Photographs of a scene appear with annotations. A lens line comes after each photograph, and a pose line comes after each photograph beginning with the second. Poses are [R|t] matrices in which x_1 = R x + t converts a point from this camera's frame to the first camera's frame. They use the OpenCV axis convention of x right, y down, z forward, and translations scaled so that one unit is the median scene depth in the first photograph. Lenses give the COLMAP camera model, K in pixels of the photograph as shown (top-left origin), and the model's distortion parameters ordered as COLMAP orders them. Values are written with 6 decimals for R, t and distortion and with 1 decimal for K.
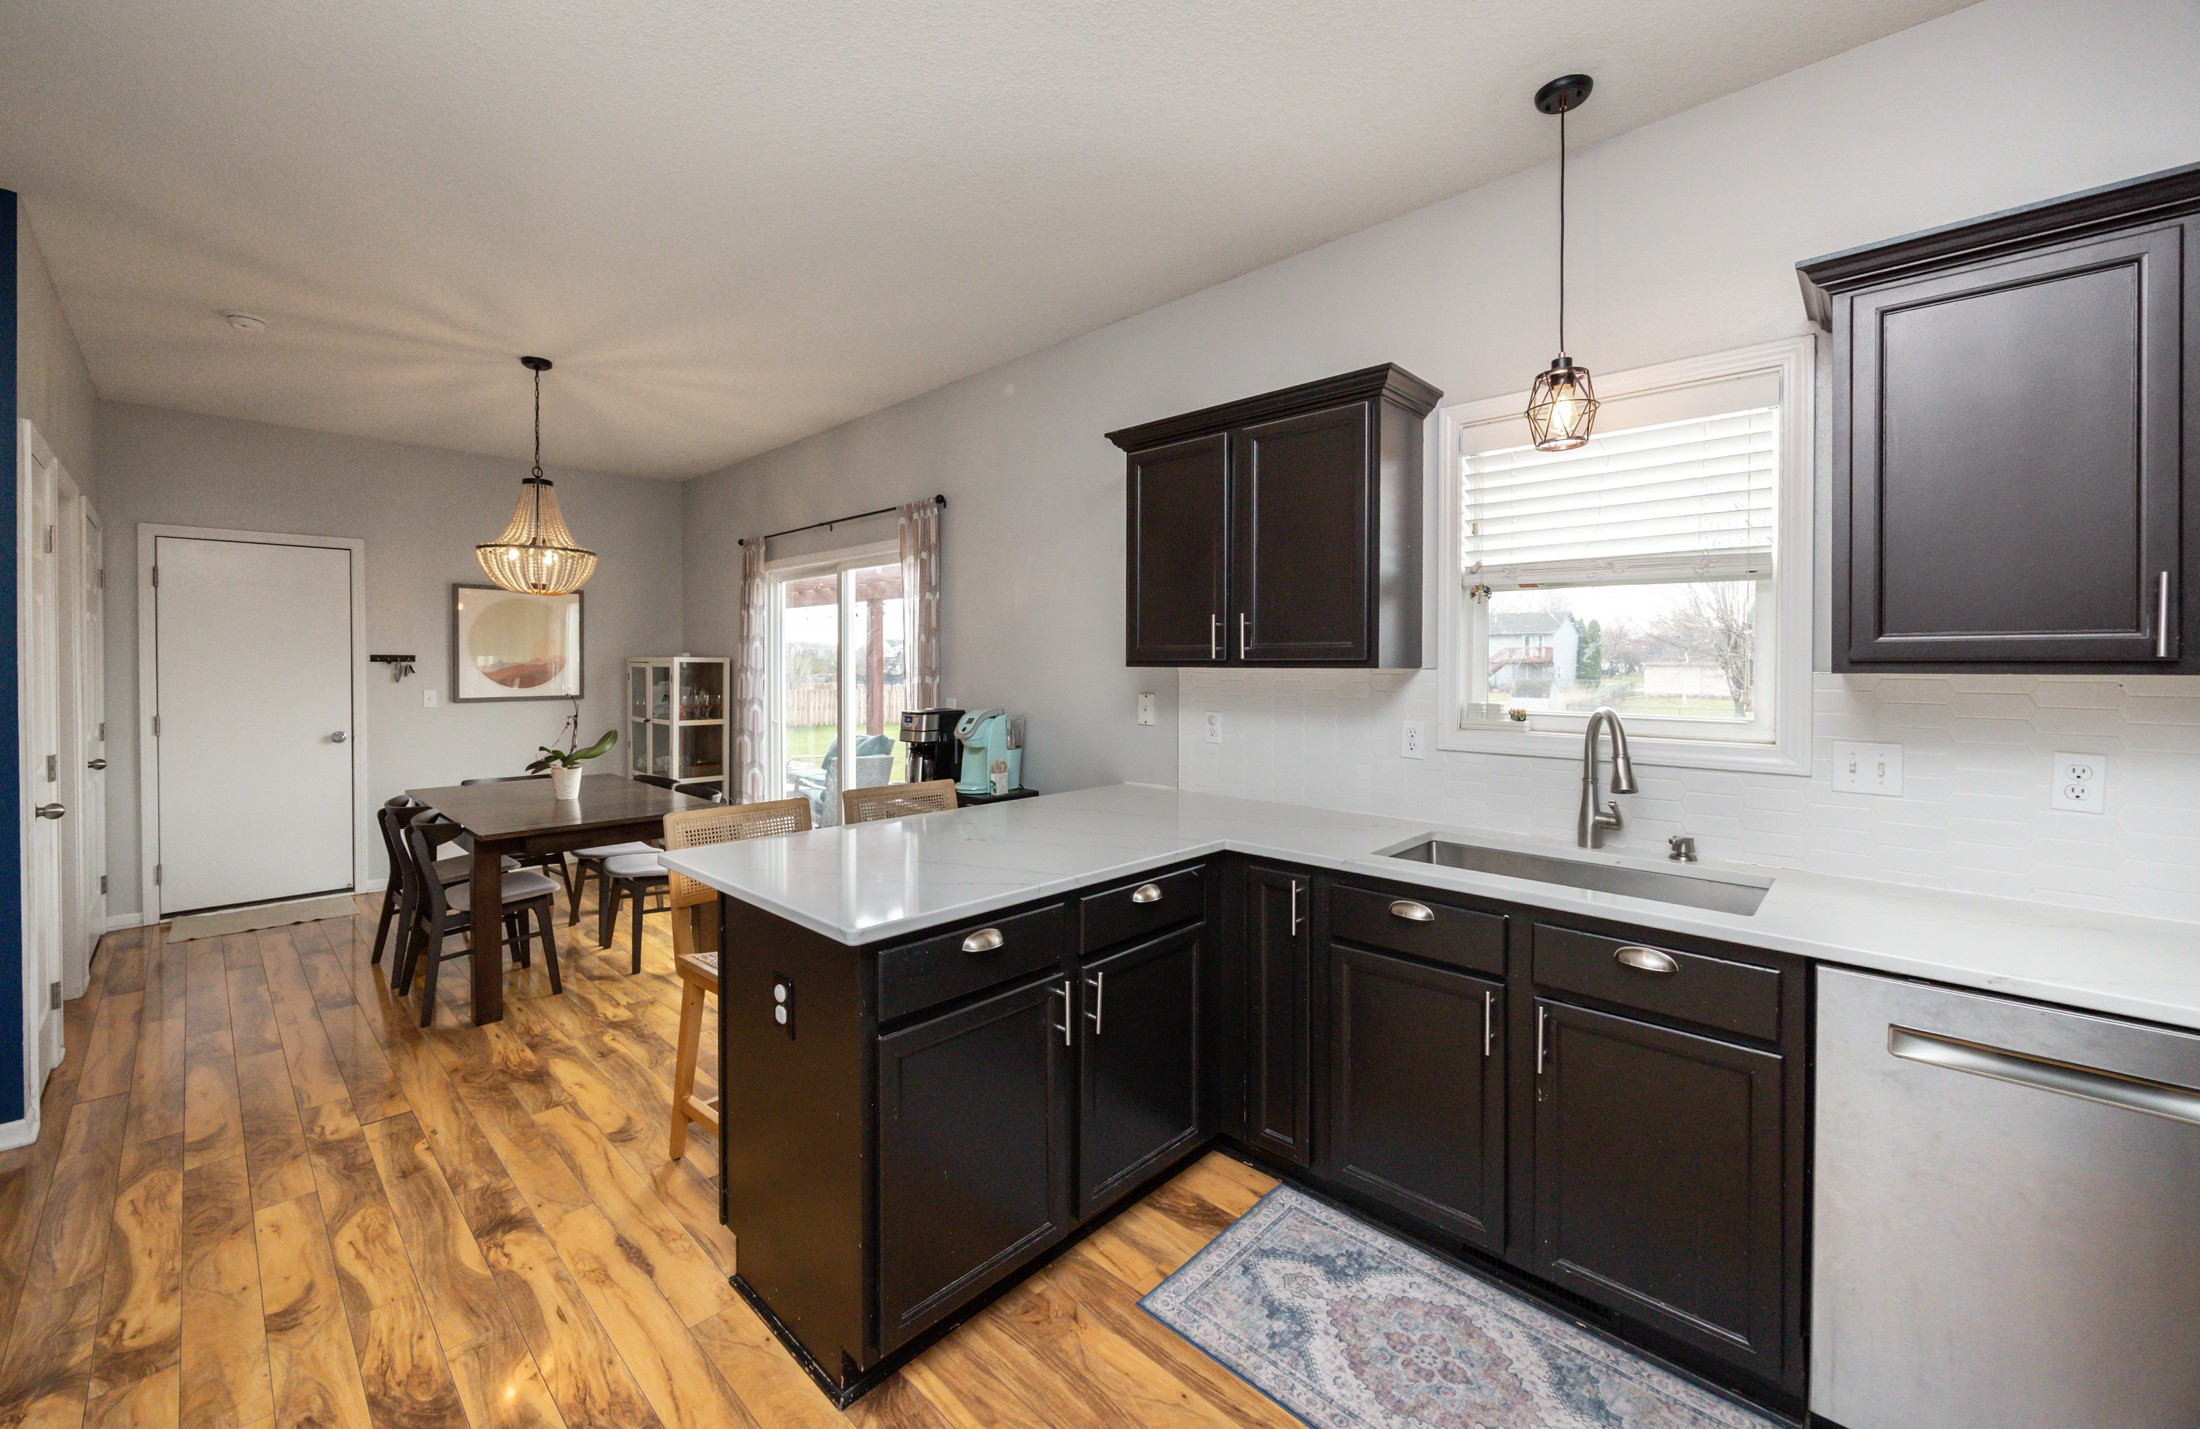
lens RADIAL K [[859.7, 0, 1043.9], [0, 859.7, 677.1], [0, 0, 1]] dist [-0.001004, -0.000391]
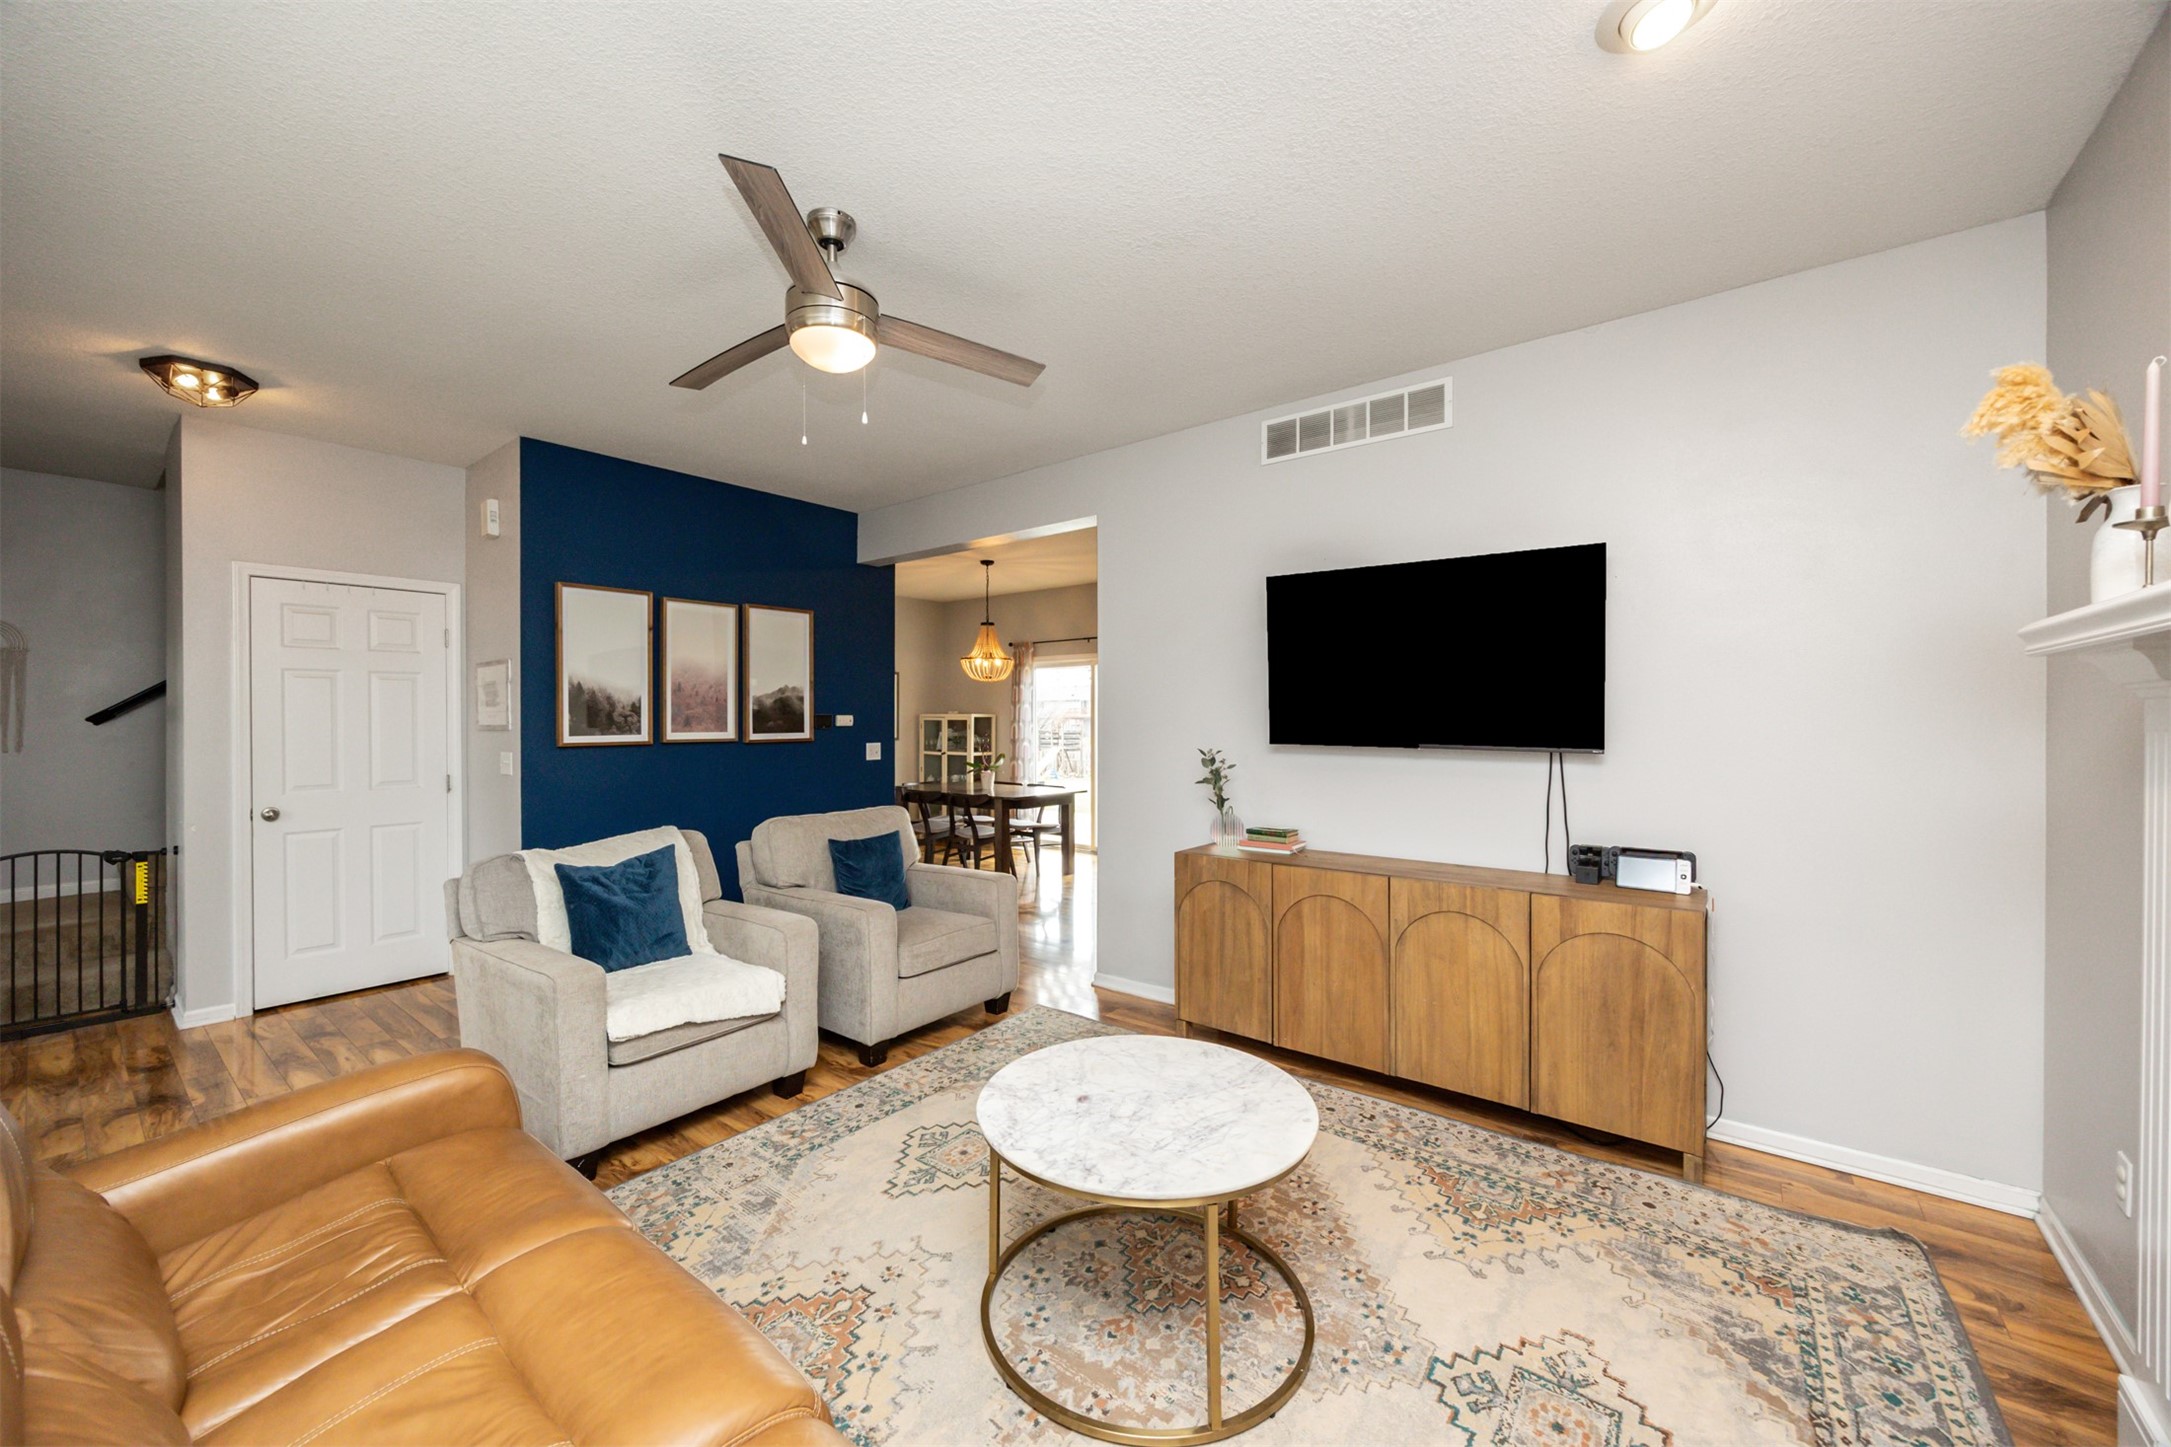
lens RADIAL K [[821.7, 0, 1055.6], [0, 821.7, 723.5], [0, 0, 1]] dist [-0.001436, 0.000022]
pose [[0.995710, -0.006876, 0.092269, -0.530508], [0.007625, 0.999941, -0.007767, 0.010395], [-0.092210, 0.008437, 0.995704, -0.739099]]
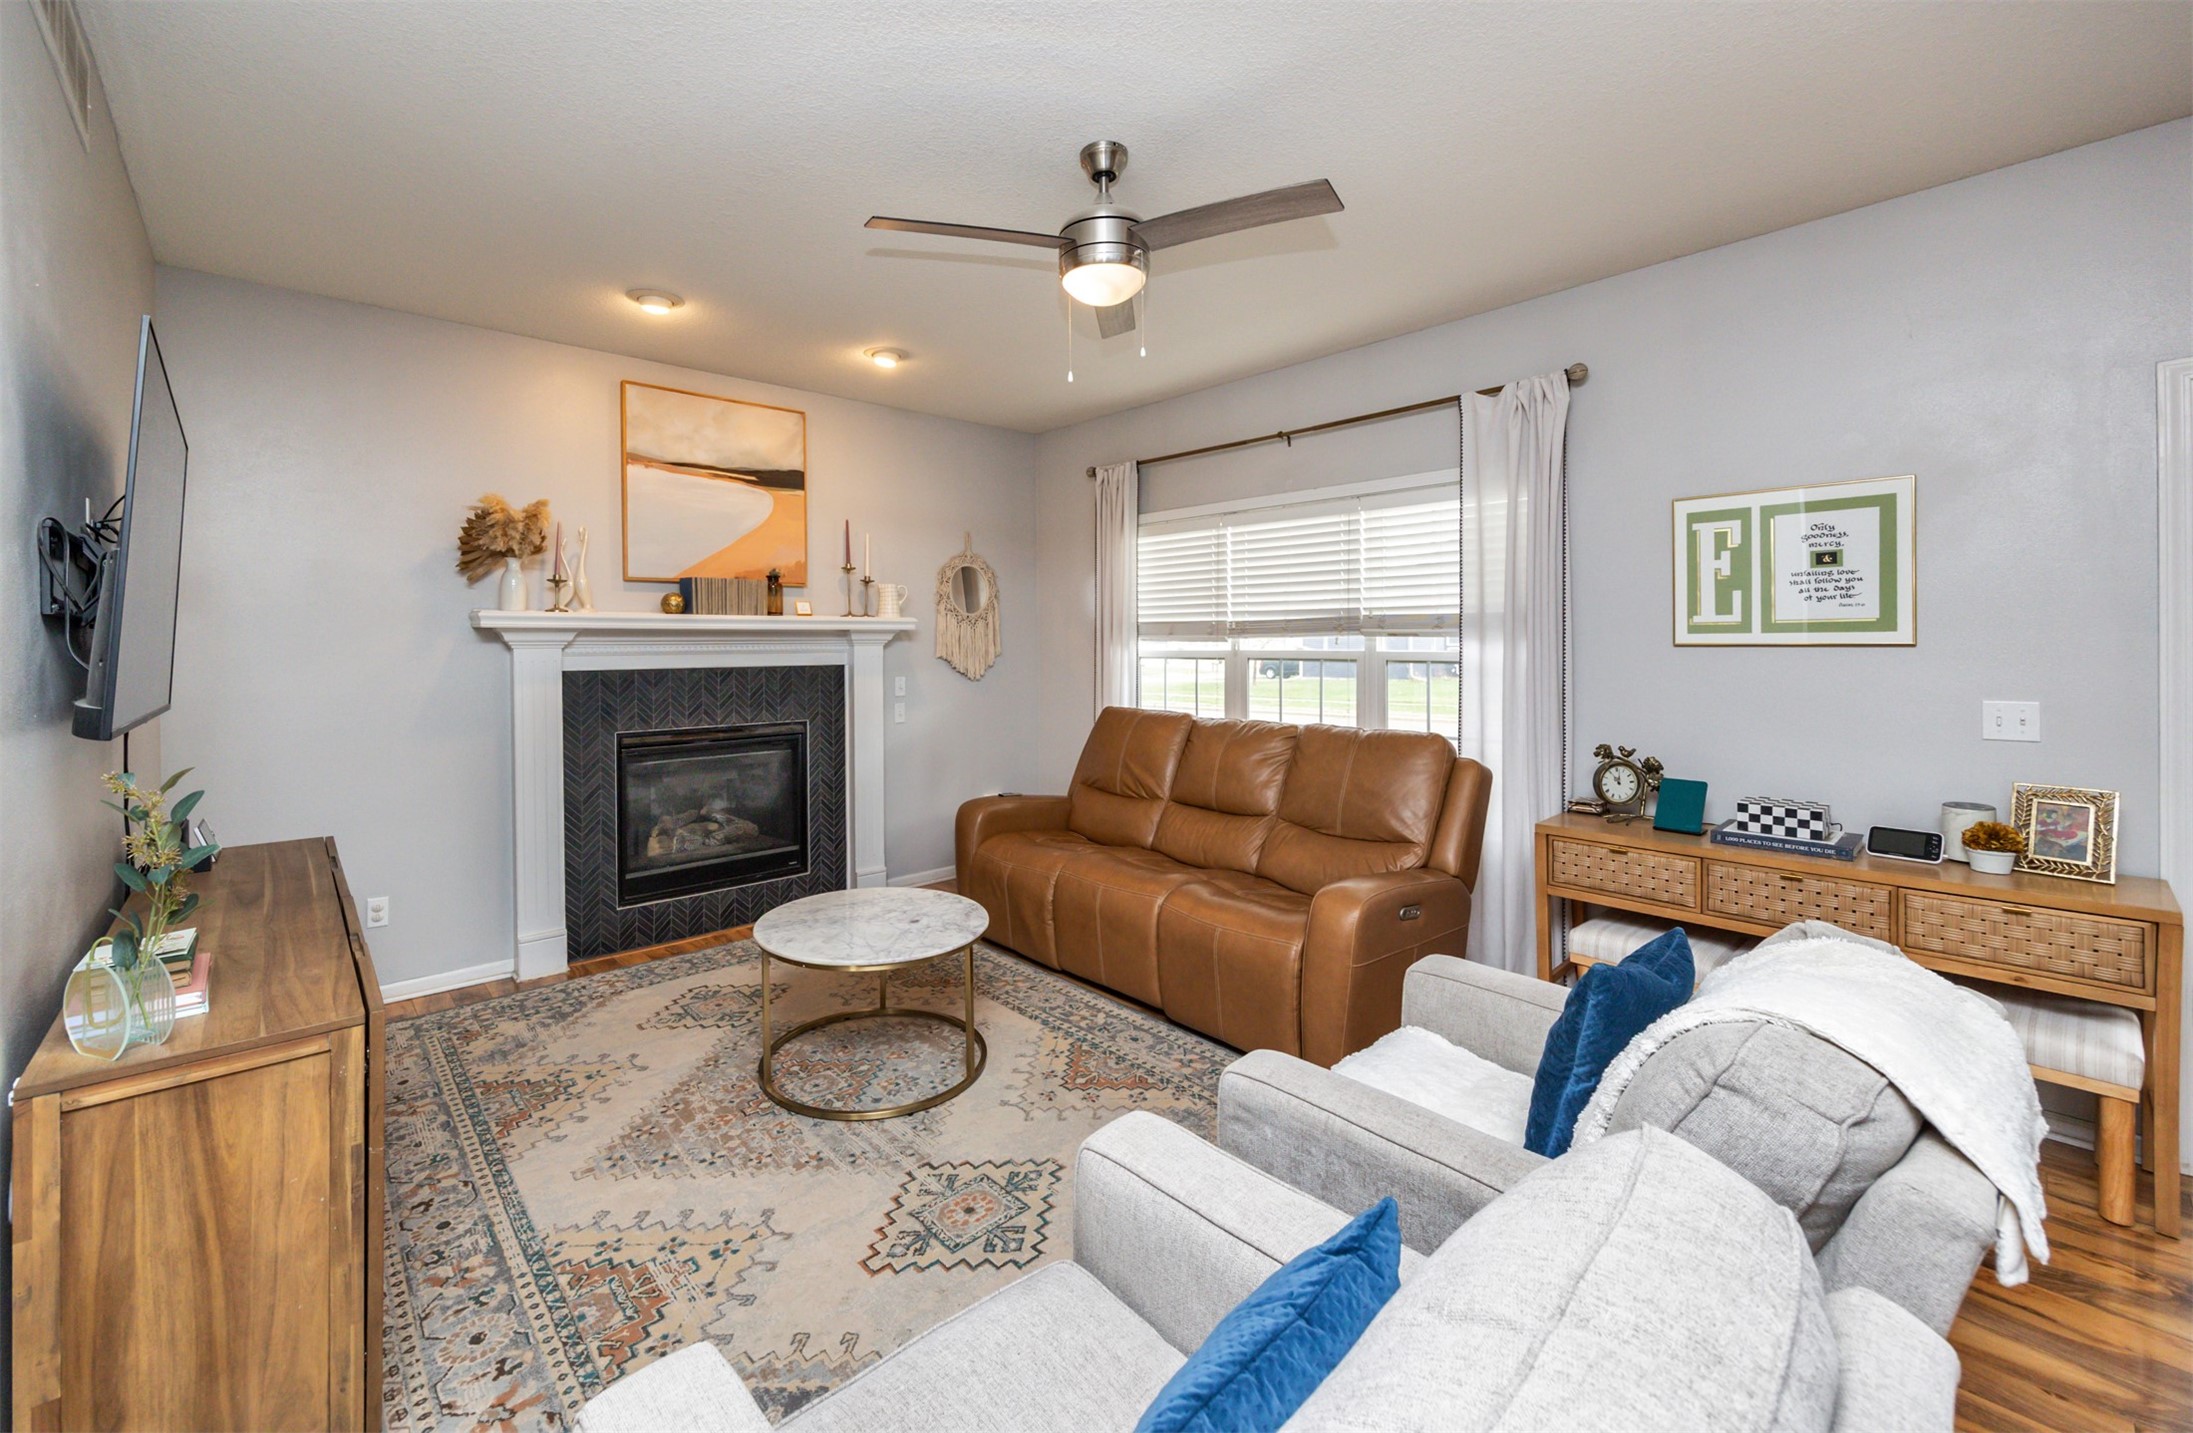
lens RADIAL K [[889.8, 0, 1020.8], [0, 889.8, 647.1], [0, 0, 1]] dist [0.000185, 0.000290]
pose [[-0.996418, 0.002821, 0.084514, -0.611759], [0.004253, 0.999850, 0.016767, -0.012341], [-0.084454, 0.017067, -0.996281, 0.291728]]
